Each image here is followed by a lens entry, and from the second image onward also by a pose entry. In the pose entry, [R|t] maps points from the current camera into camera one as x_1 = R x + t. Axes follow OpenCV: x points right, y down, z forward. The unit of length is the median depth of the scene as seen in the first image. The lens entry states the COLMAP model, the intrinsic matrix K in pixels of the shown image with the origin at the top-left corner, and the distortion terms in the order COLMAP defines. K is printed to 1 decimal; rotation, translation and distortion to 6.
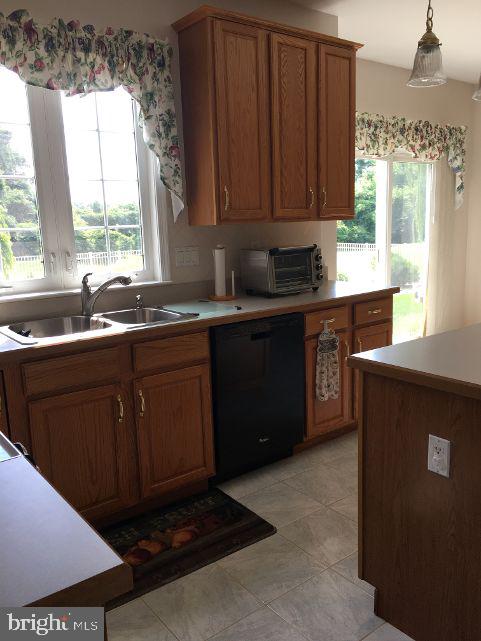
lens RADIAL K [[556.4, 0, 240.7], [0, 556.4, 320.0], [0, 0, 1]] dist [0.048837, -0.023083]
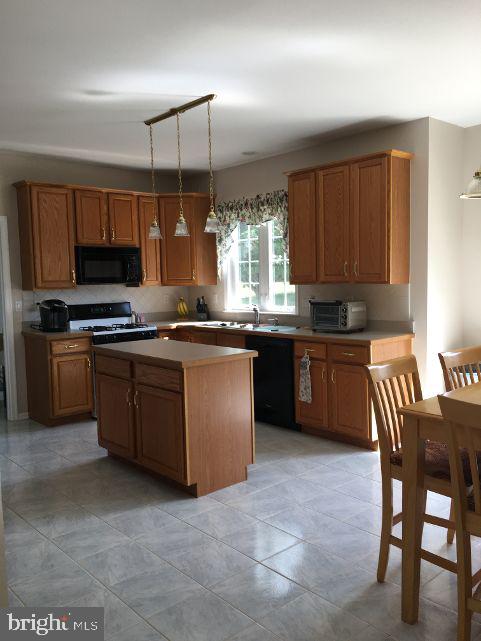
lens RADIAL K [[556.4, 0, 240.6], [0, 556.4, 320.7], [0, 0, 1]] dist [0.048837, -0.023083]
pose [[0.071462, 0.106875, -0.991701, 1.698335], [-0.153944, 0.983512, 0.094900, -0.199538], [0.985492, 0.145885, 0.086736, 0.692657]]
